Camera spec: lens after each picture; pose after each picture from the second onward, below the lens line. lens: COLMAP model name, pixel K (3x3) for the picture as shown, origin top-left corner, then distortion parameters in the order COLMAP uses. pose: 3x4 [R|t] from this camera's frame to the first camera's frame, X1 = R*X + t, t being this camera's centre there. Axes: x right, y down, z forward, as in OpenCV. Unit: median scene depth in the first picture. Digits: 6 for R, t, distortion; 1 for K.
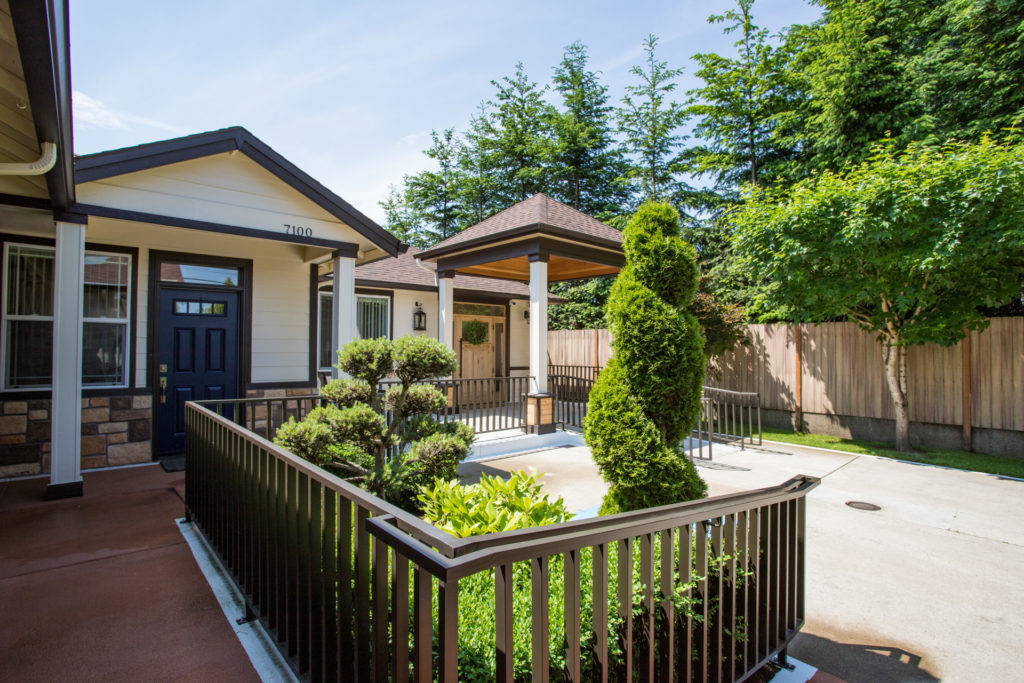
lens RADIAL K [[493.9, 0, 507.5], [0, 493.9, 337.6], [0, 0, 1]] dist [-0.065681, 0.031509]
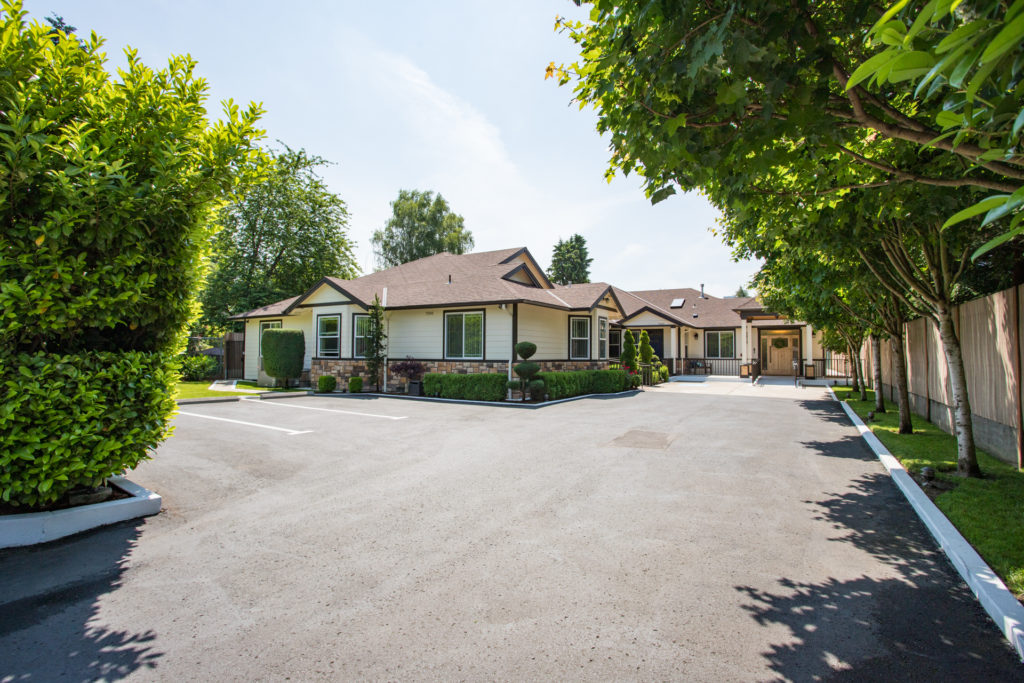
lens RADIAL K [[493.9, 0, 507.5], [0, 493.9, 337.6], [0, 0, 1]] dist [-0.065681, 0.031509]
pose [[0.289084, -0.033637, -0.956713, 1.917389], [0.018482, 0.999392, -0.029553, 0.007851], [0.957125, -0.009138, 0.289530, -0.910452]]
